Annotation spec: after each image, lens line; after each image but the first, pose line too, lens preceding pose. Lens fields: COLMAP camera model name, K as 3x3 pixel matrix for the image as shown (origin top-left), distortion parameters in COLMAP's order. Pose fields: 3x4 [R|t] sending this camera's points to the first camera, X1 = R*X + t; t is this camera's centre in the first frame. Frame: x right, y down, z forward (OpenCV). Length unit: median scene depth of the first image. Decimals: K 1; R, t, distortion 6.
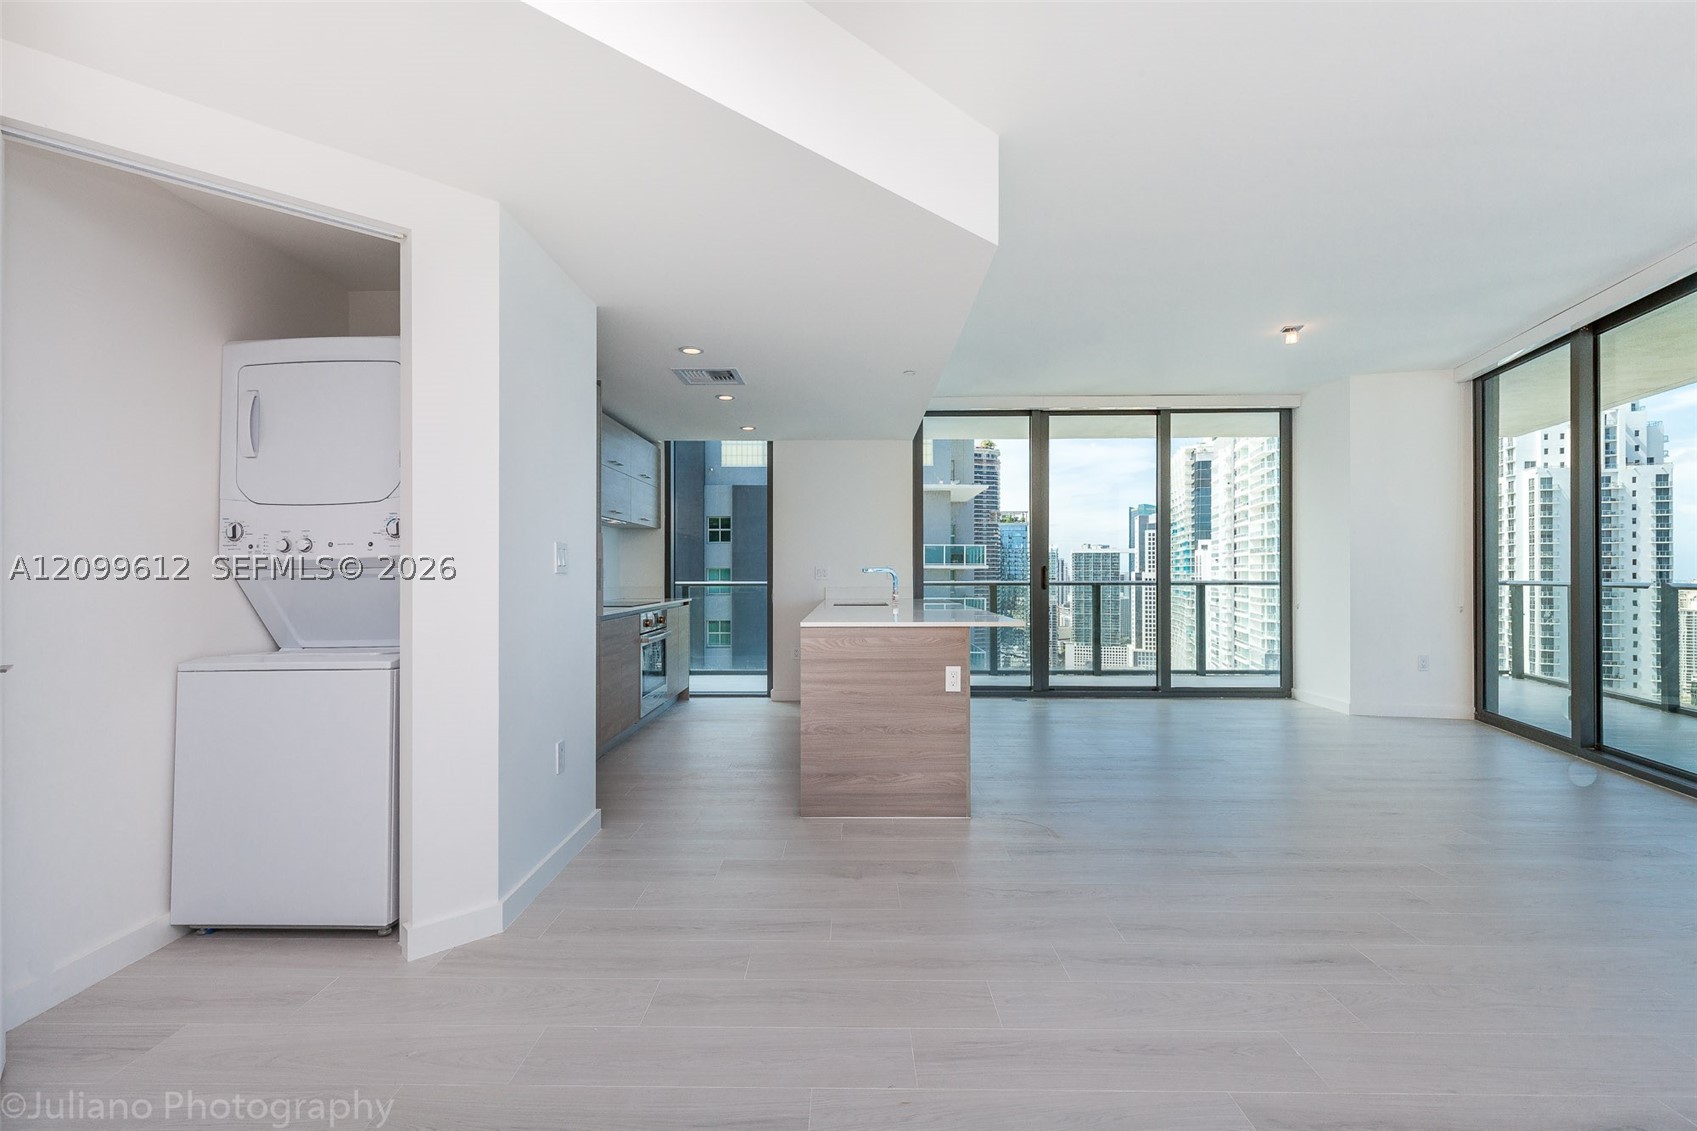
lens RADIAL K [[769.6, 0, 839.3], [0, 769.6, 568.9], [0, 0, 1]] dist [0.004088, -0.000874]
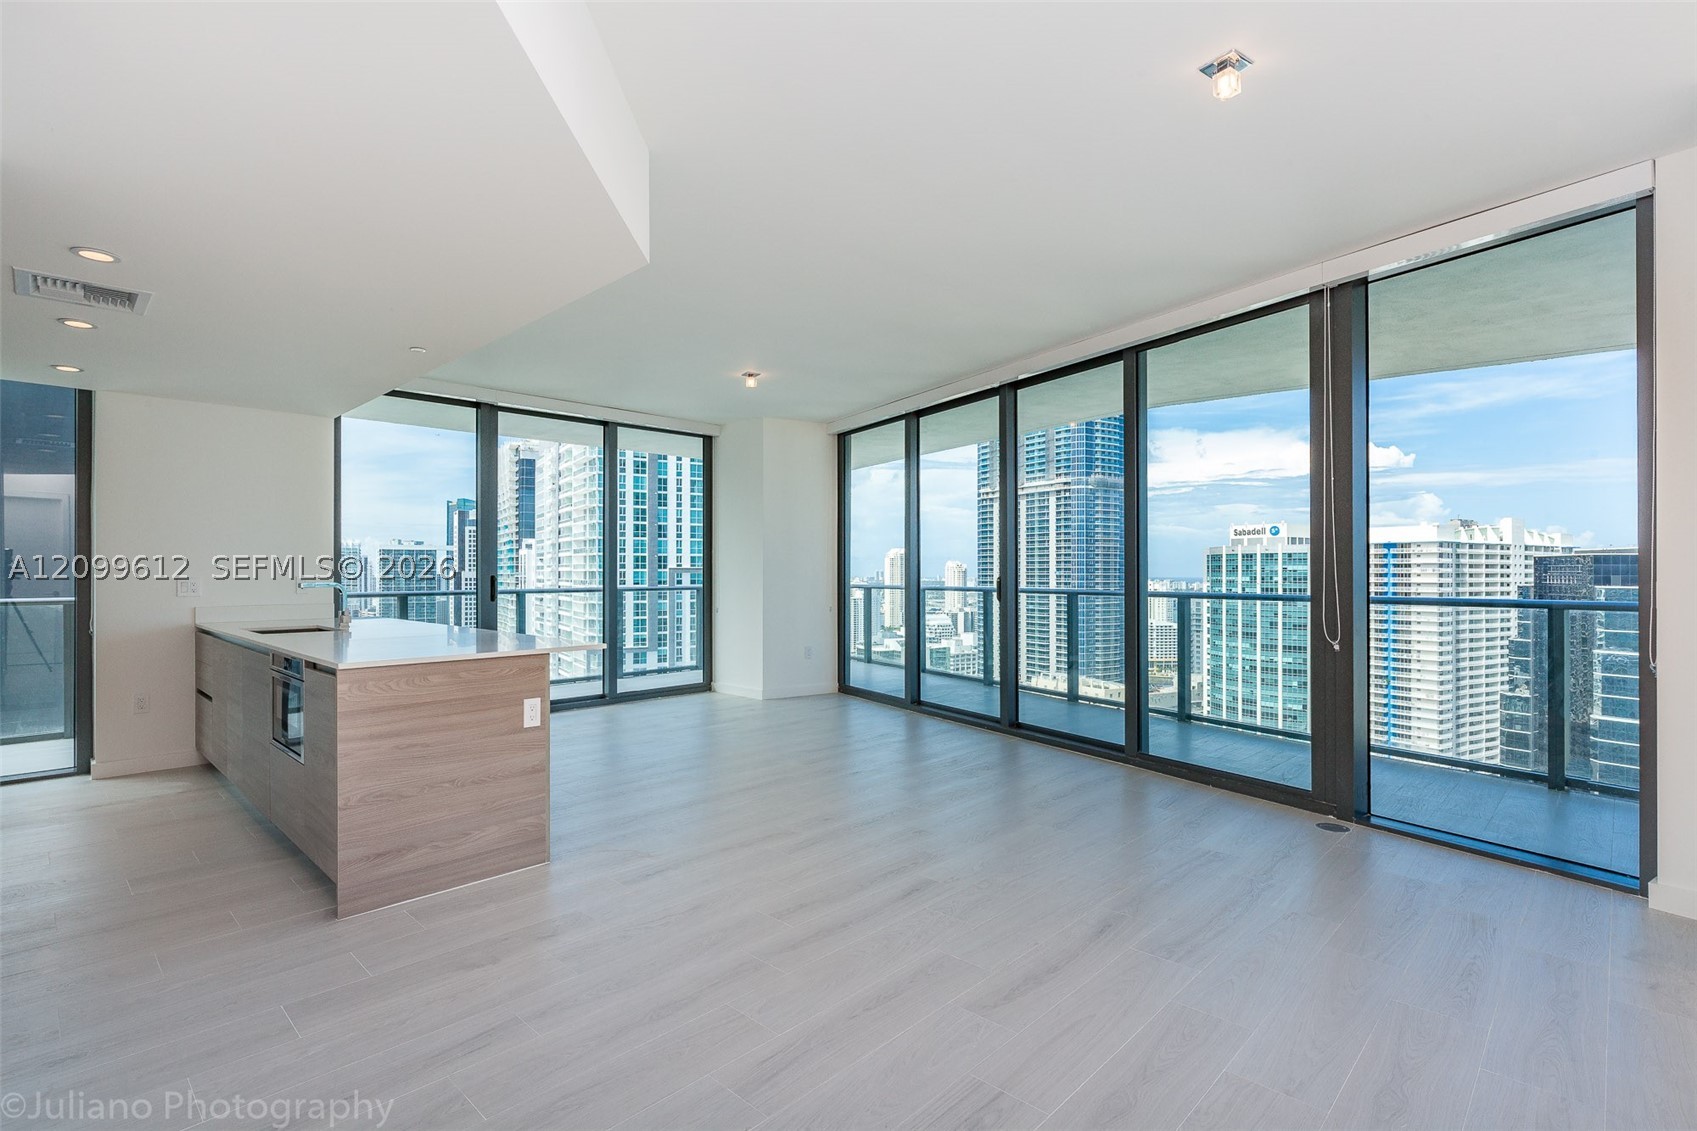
lens RADIAL K [[803.9, 0, 838.0], [0, 803.9, 570.2], [0, 0, 1]] dist [-0.001664, -0.000212]
pose [[0.686781, 0.000764, 0.726864, -0.147968], [-0.002918, 0.999994, 0.001706, -0.013404], [-0.726858, -0.003293, 0.686780, 0.049353]]
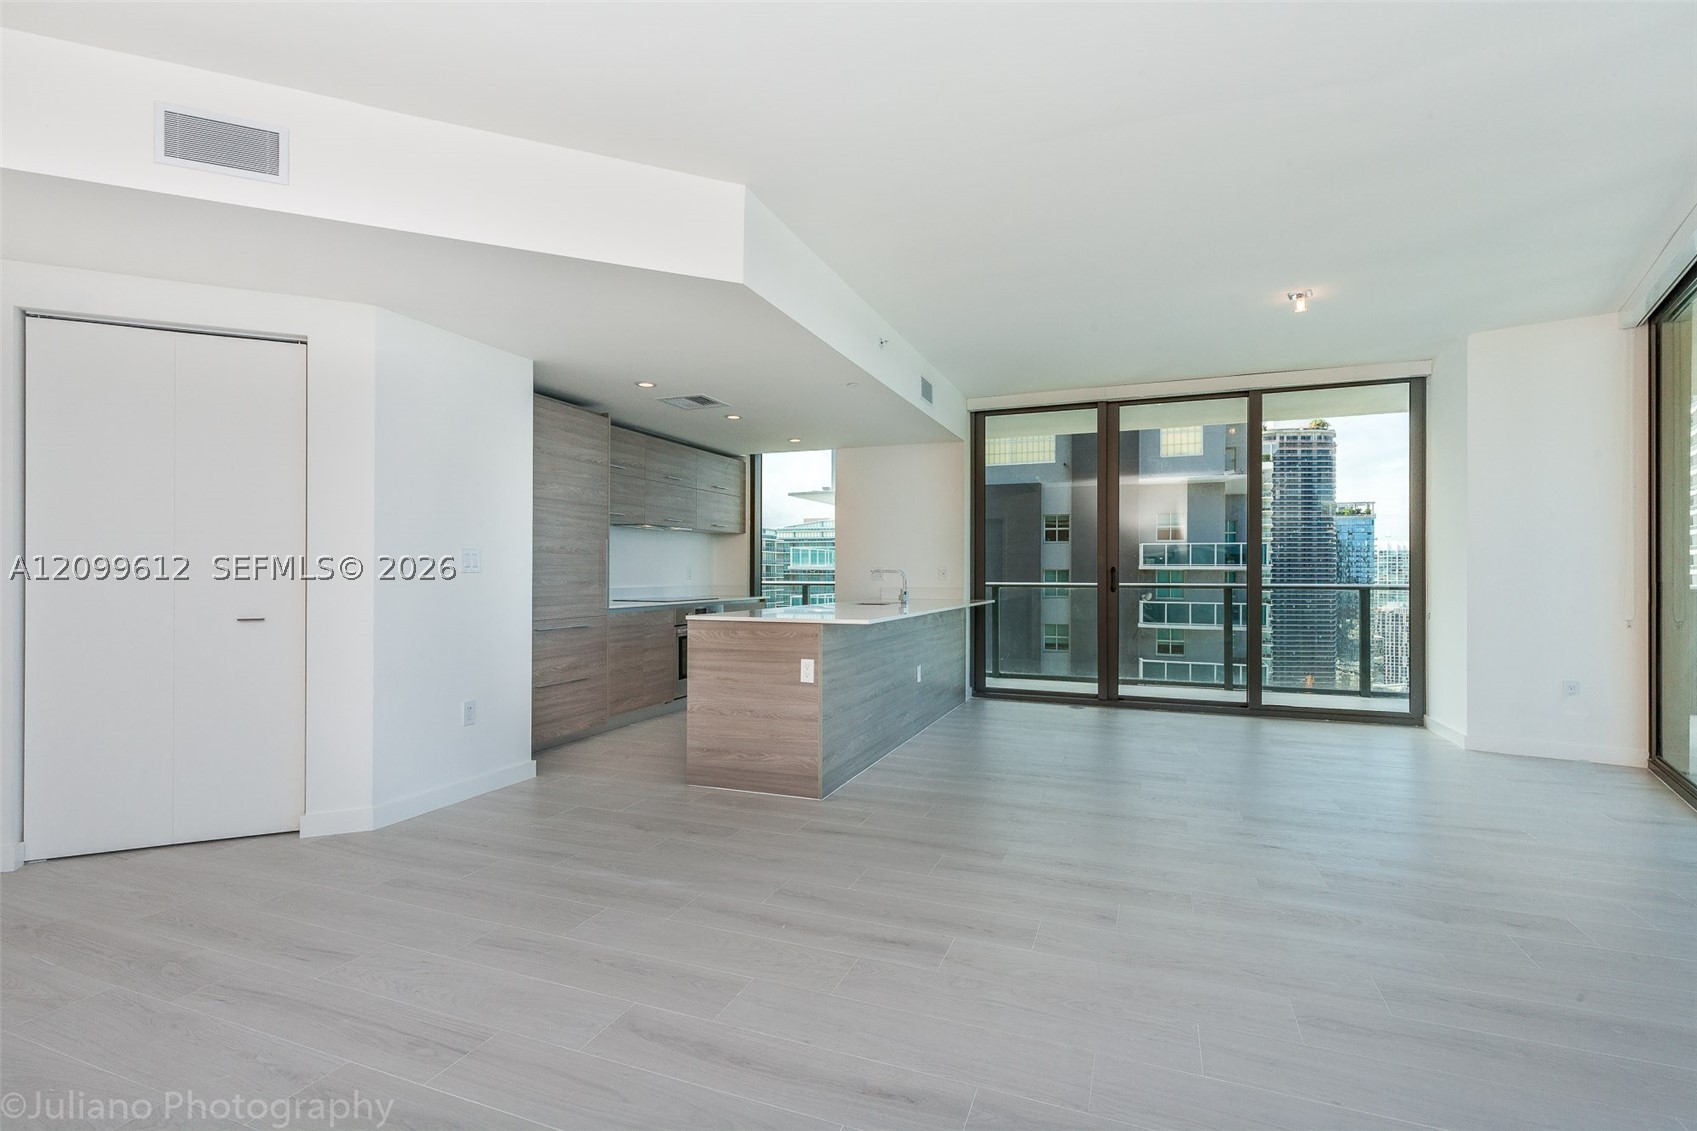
lens RADIAL K [[781.3, 0, 841.7], [0, 781.3, 569.6], [0, 0, 1]] dist [0.004538, -0.000038]
pose [[0.935587, 0.001439, -0.353093, 0.299184], [-0.001496, 0.999999, 0.000114, -0.000271], [0.353093, 0.000422, 0.935588, -0.008165]]
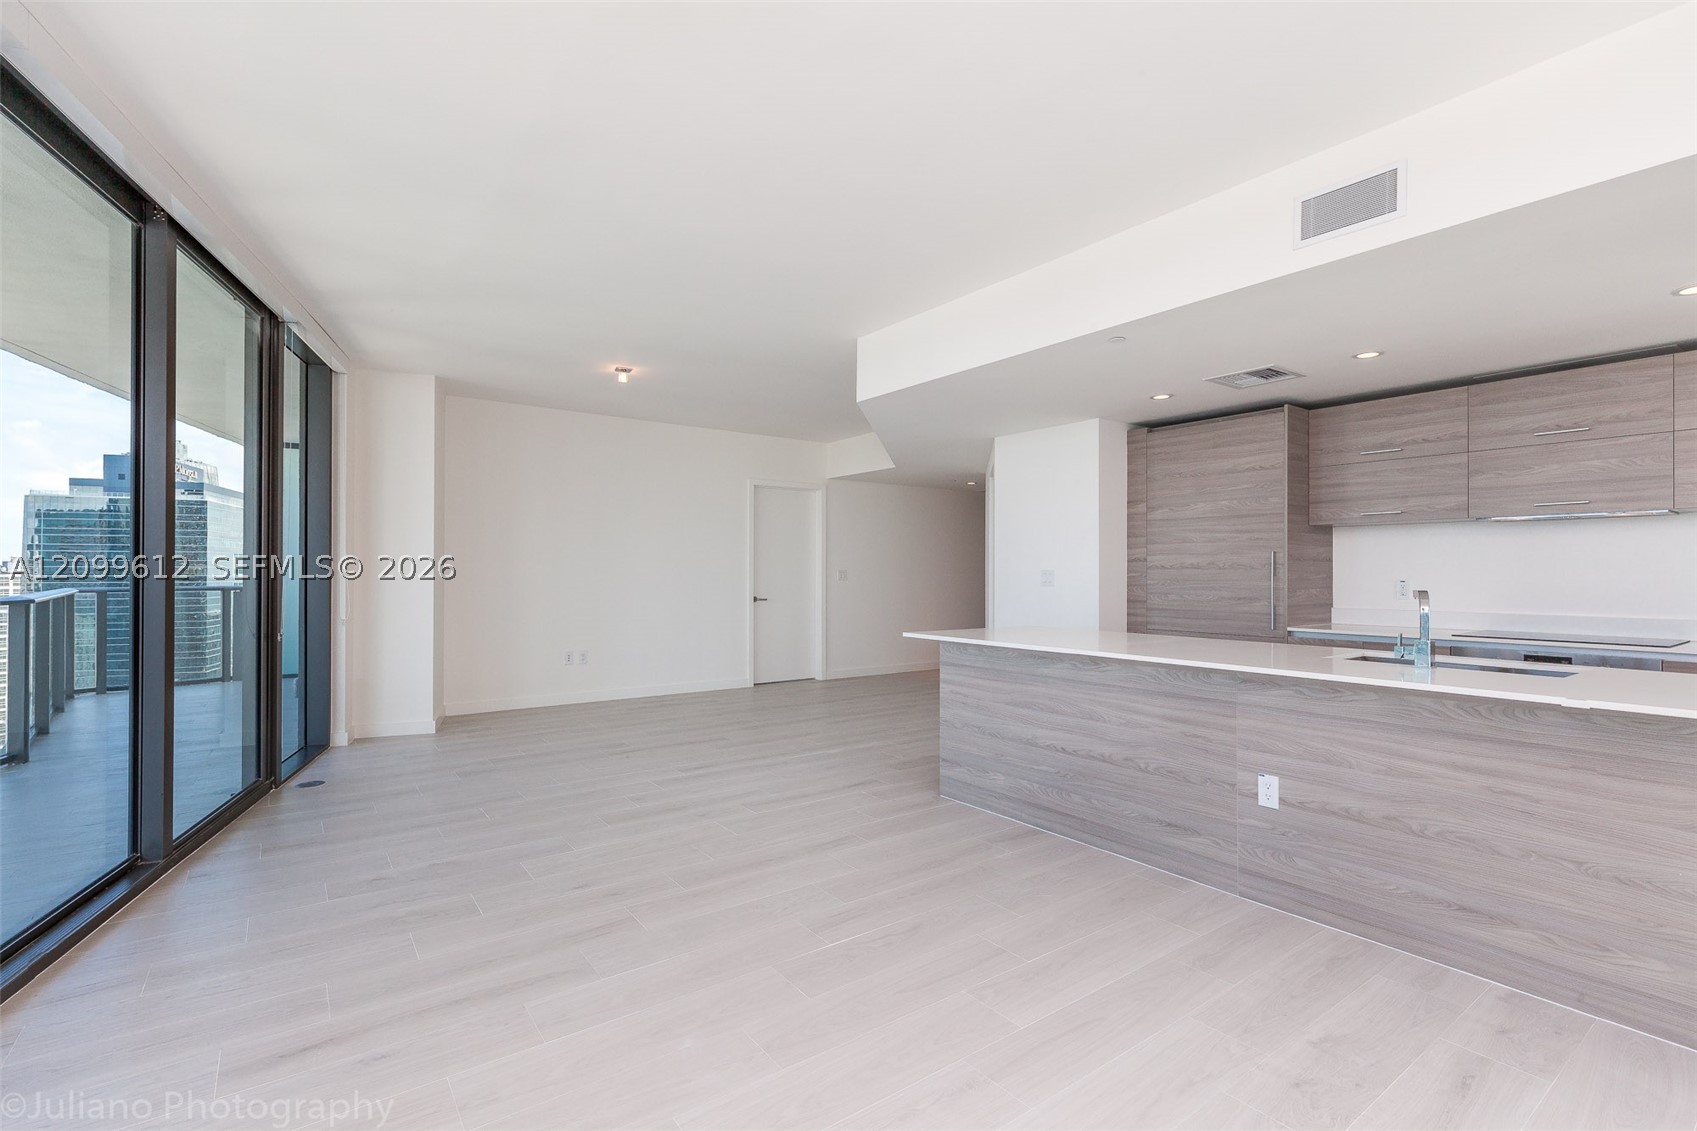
lens RADIAL K [[769.6, 0, 839.3], [0, 769.6, 568.9], [0, 0, 1]] dist [0.004088, -0.000874]
pose [[-0.800135, -0.005302, -0.599796, 0.518816], [0.001399, 0.999942, -0.010706, -0.007913], [0.599818, -0.009405, -0.800081, 0.955145]]
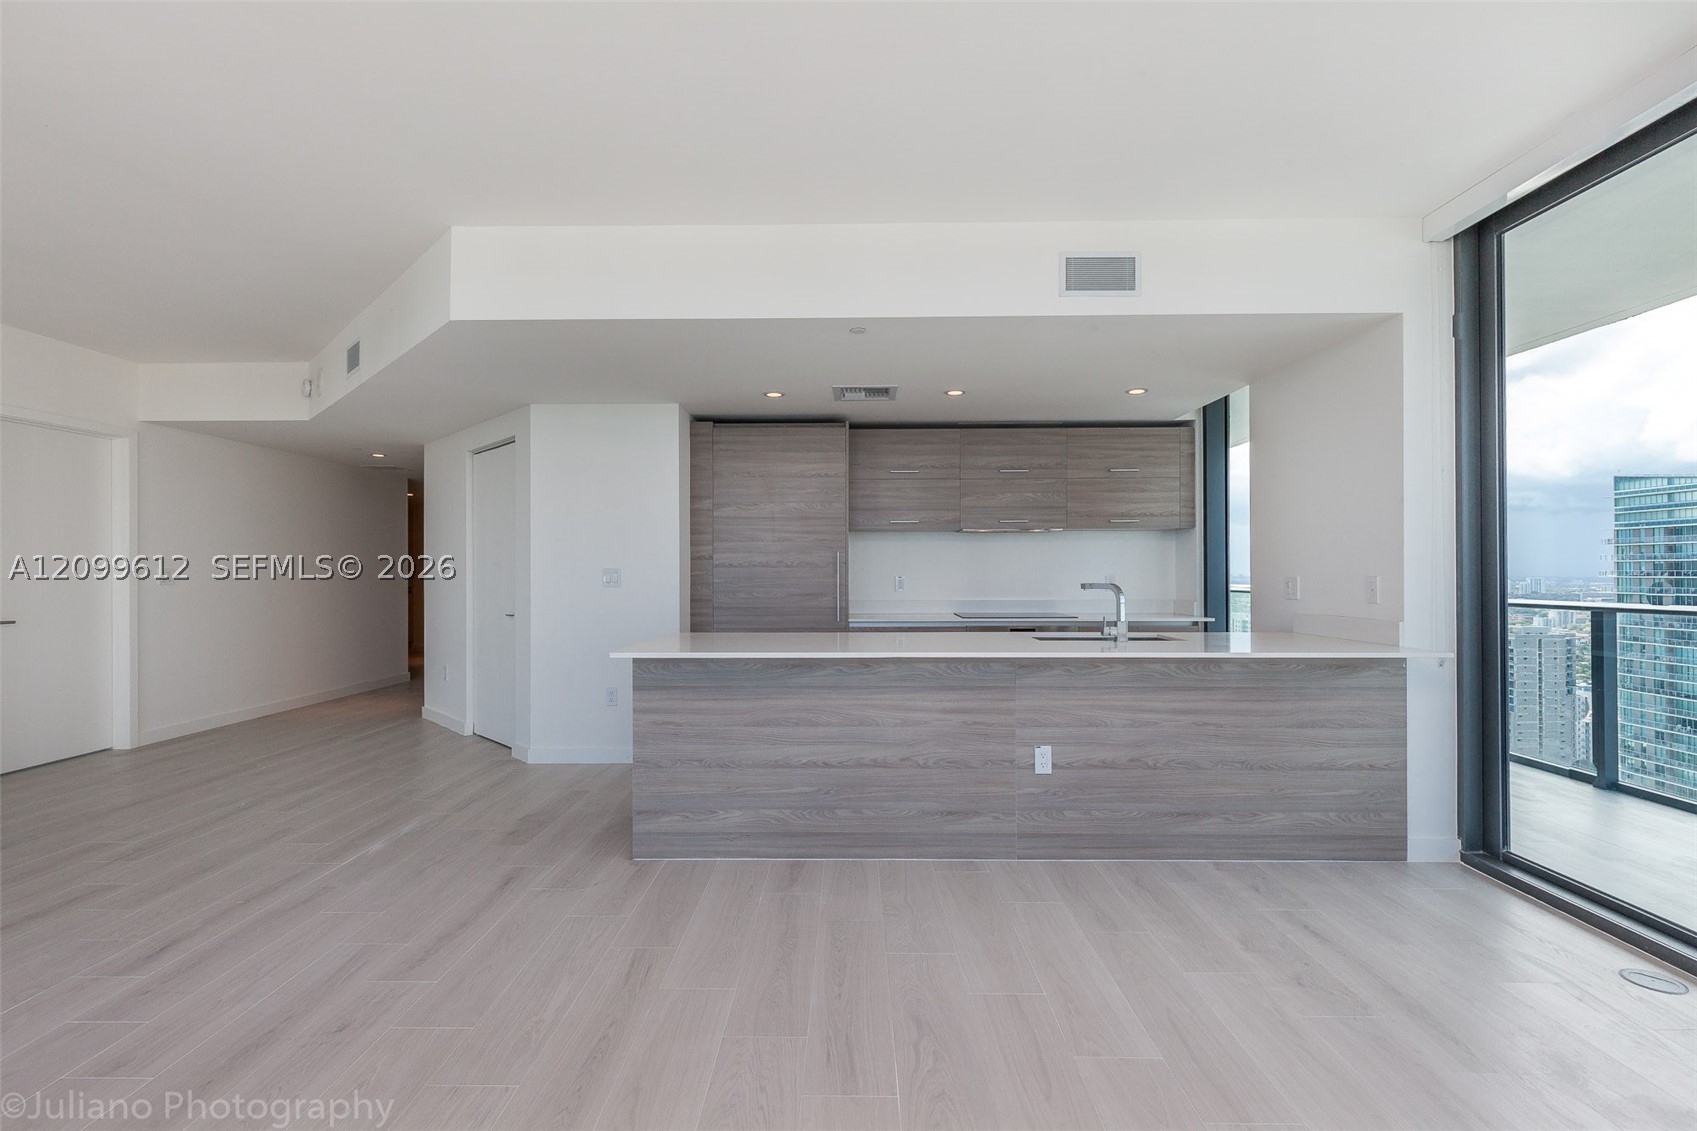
lens RADIAL K [[769.6, 0, 839.3], [0, 769.6, 568.9], [0, 0, 1]] dist [0.004088, -0.000874]
pose [[0.001943, -0.004302, -0.999989, 0.560836], [0.008437, 0.999955, -0.004285, -0.009624], [0.999963, -0.008429, 0.001980, 0.639153]]
